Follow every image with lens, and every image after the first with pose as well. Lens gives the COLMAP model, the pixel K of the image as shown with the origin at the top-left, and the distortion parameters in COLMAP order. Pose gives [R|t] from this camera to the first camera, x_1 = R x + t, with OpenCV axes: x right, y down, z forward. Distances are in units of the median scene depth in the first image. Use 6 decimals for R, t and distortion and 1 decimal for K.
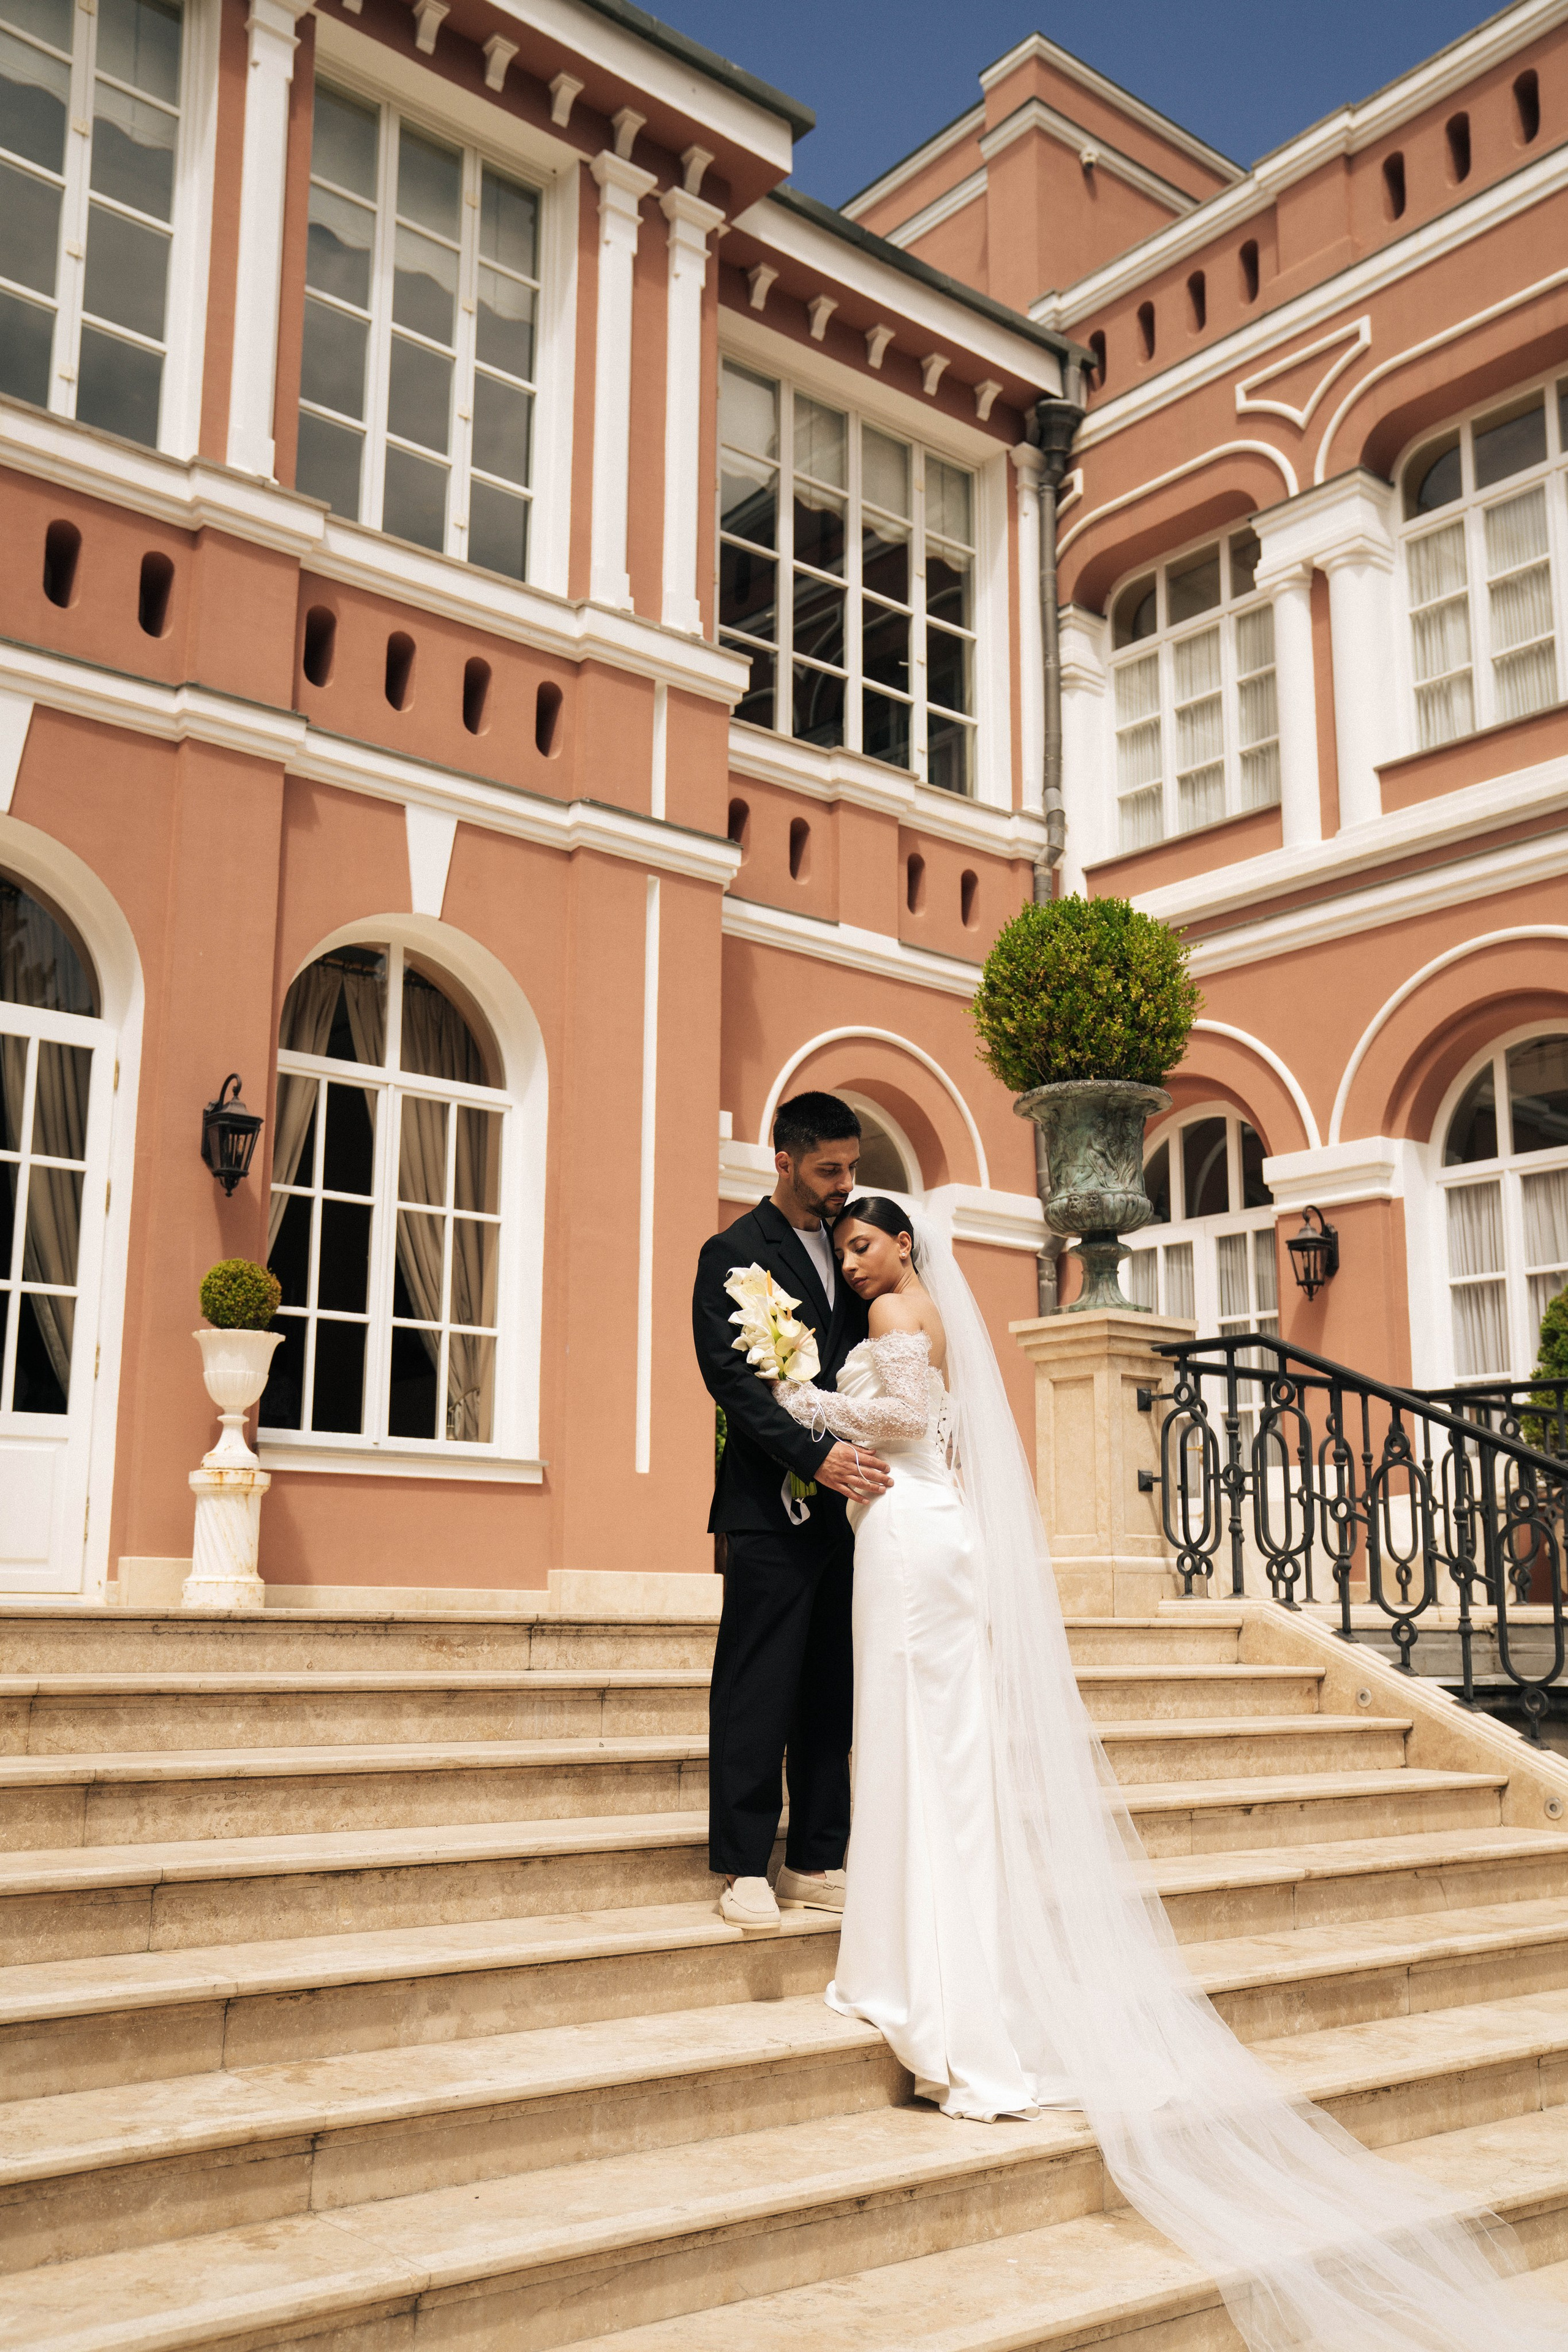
lens RADIAL K [[2161.9, 0, 775.9], [0, 2161.9, 1190.4], [0, 0, 1]] dist [0.006755, 0.000000]
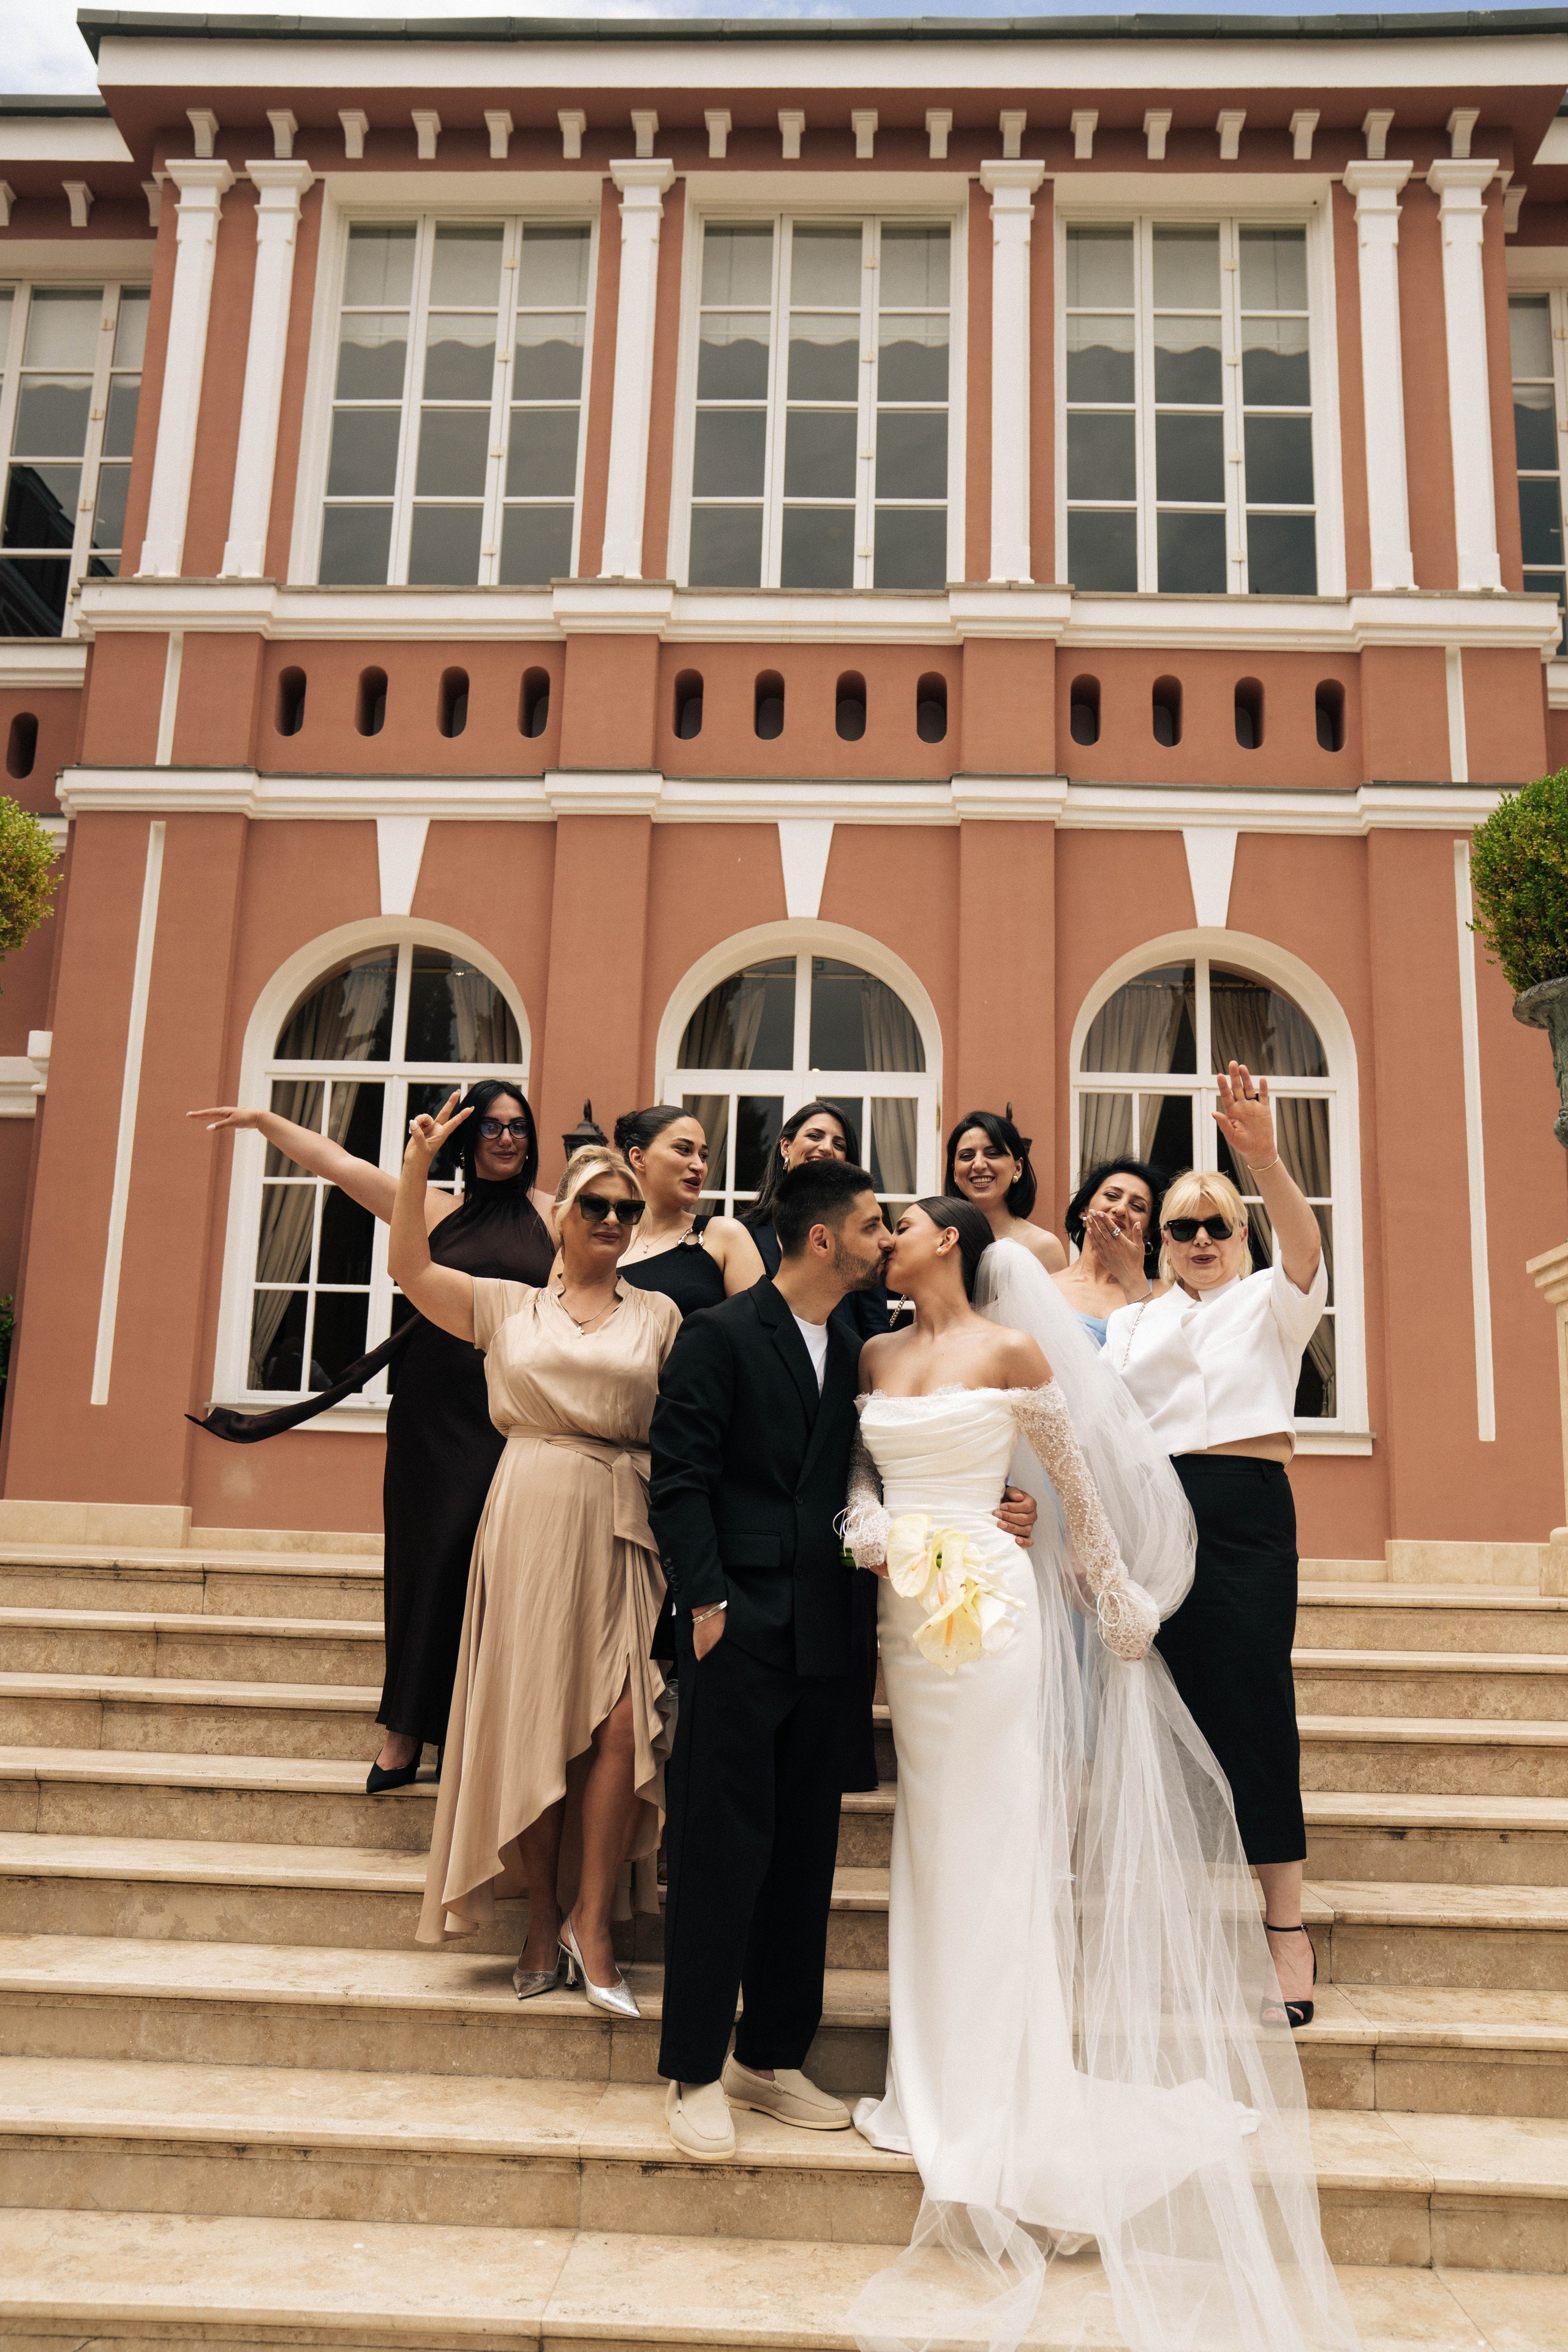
lens RADIAL K [[1874.5, 0, 797.4], [0, 1874.5, 1187.0], [0, 0, 1]] dist [-0.059395, 0.057677]
pose [[0.750057, -0.116541, -0.651024, 0.395803], [0.108066, 0.992719, -0.053204, 0.040042], [0.652485, -0.030448, 0.757190, 0.237640]]
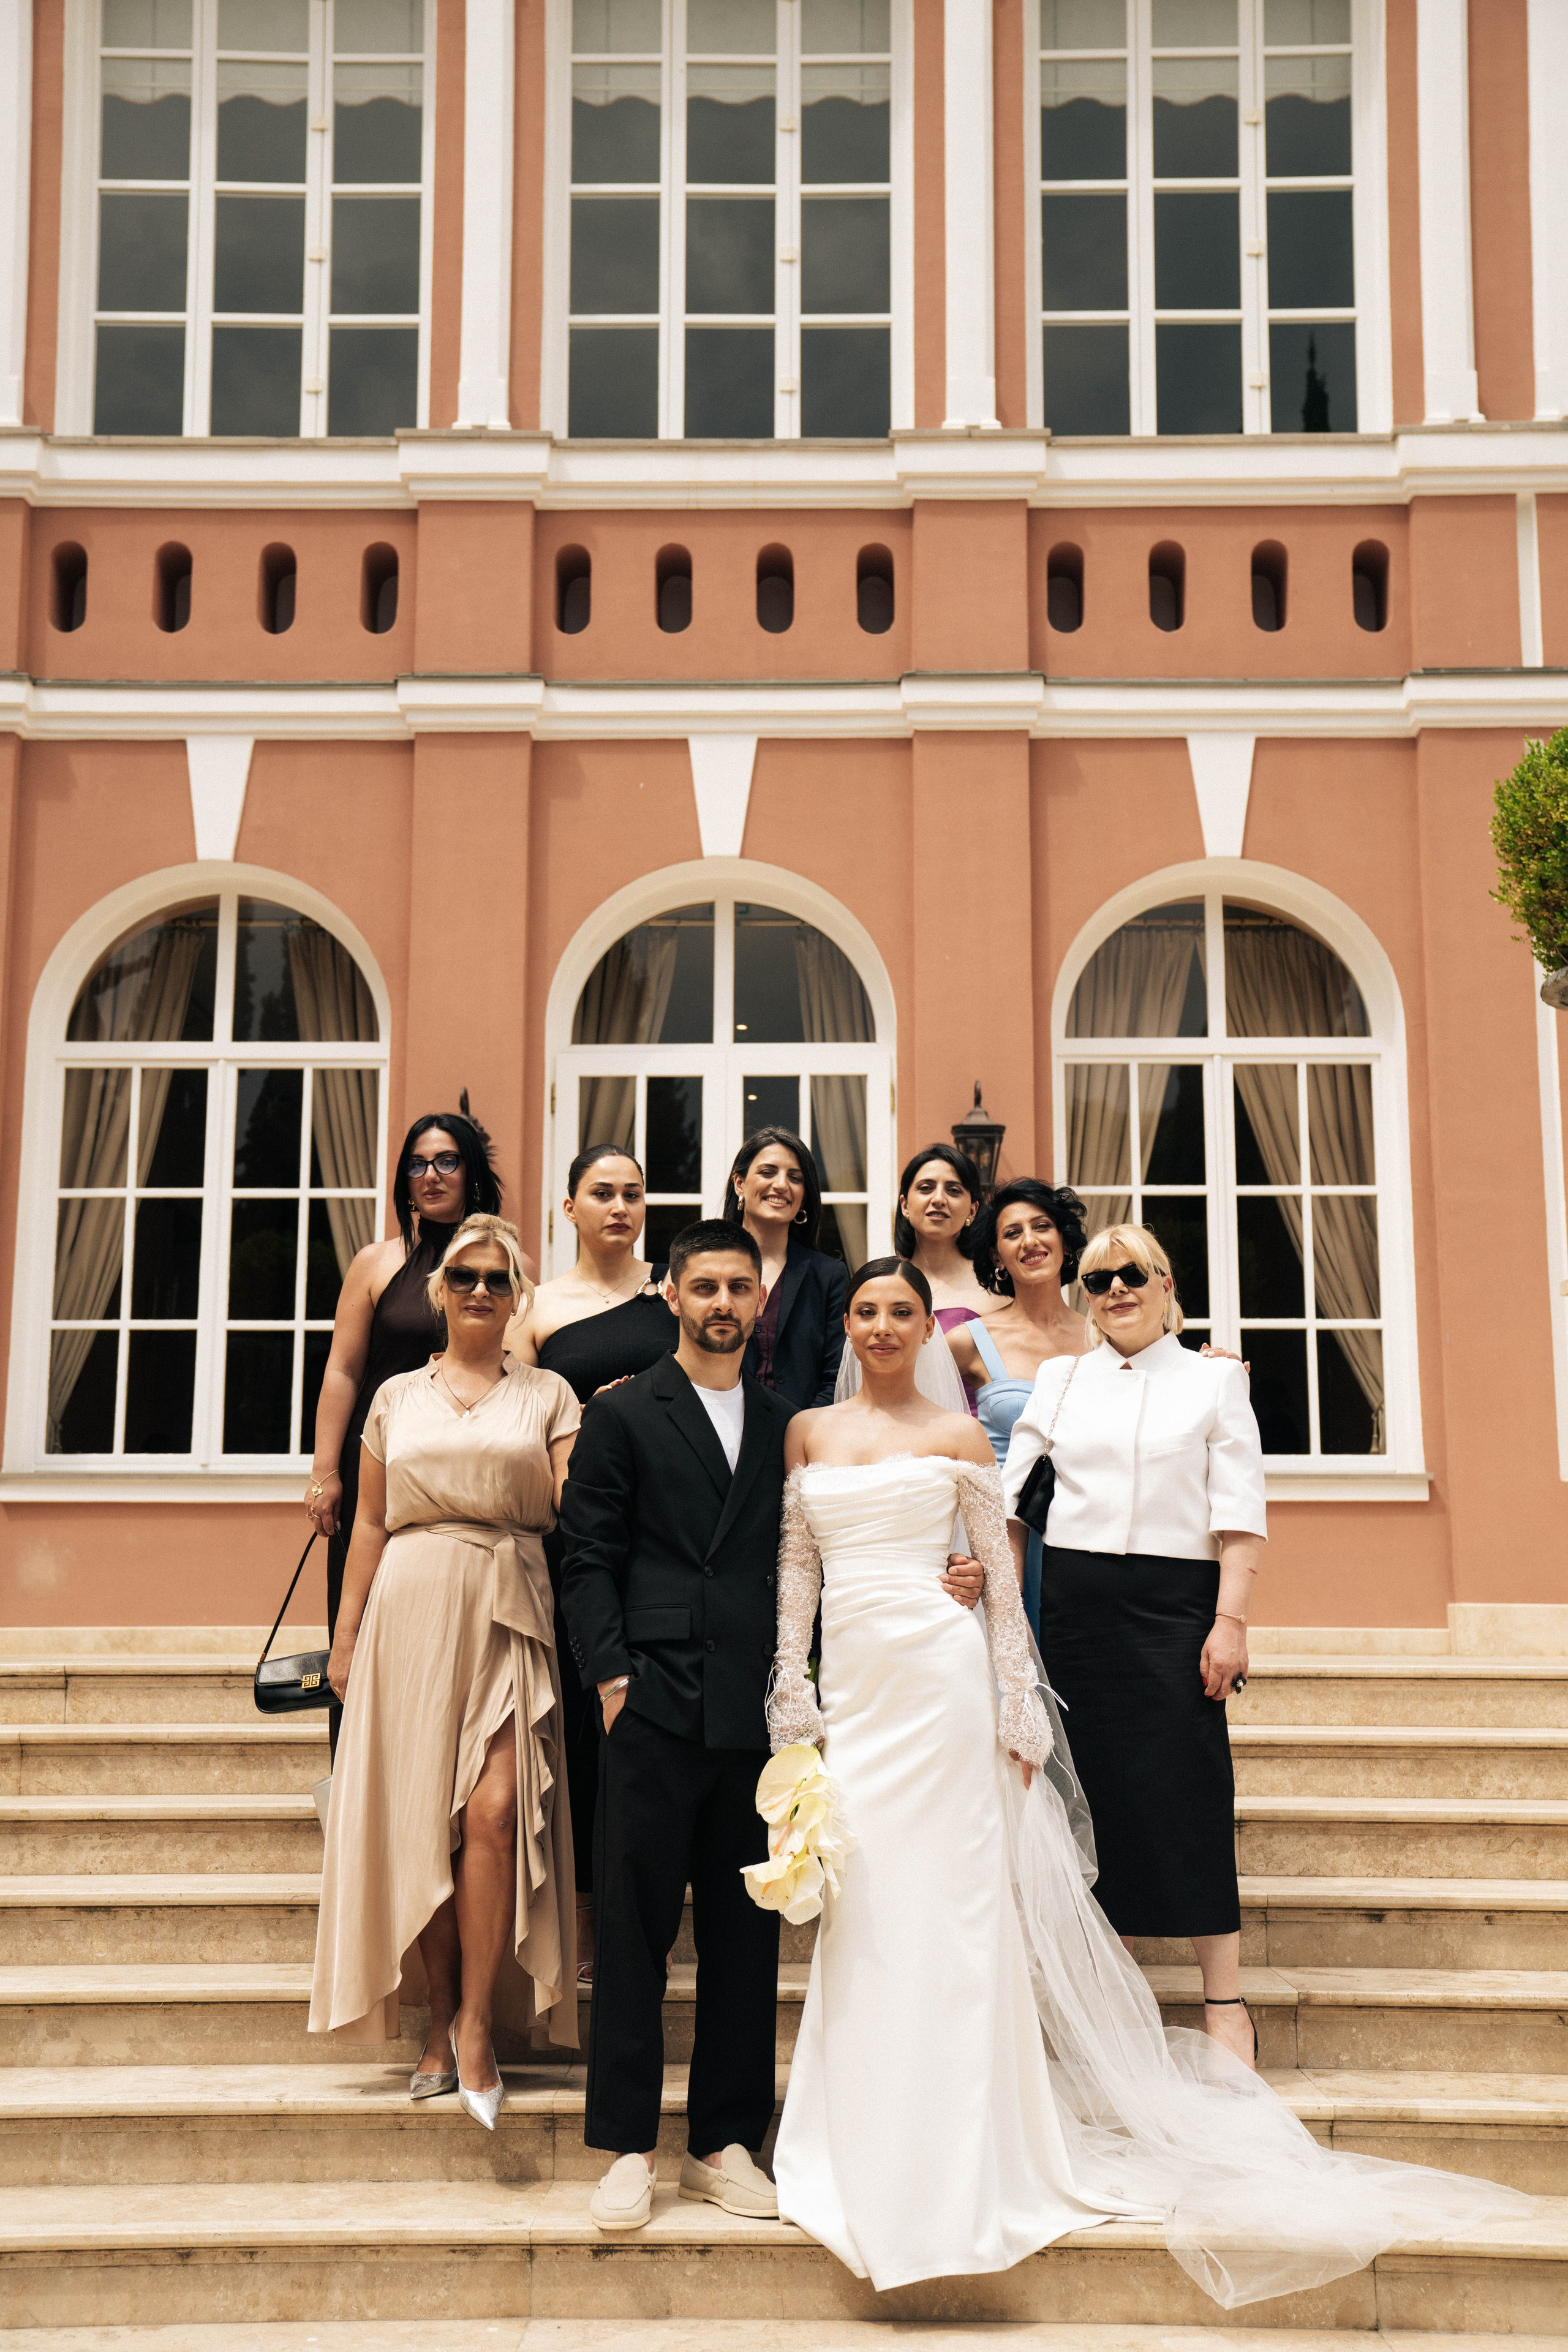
lens RADIAL K [[2552.3, 0, 780.9], [0, 2552.3, 1193.5], [0, 0, 1]] dist [0.093086, 0.000000]
pose [[0.762519, -0.119583, -0.635819, 0.500978], [0.131247, 0.990926, -0.028970, 0.019890], [0.633514, -0.061359, 0.771295, 0.119063]]
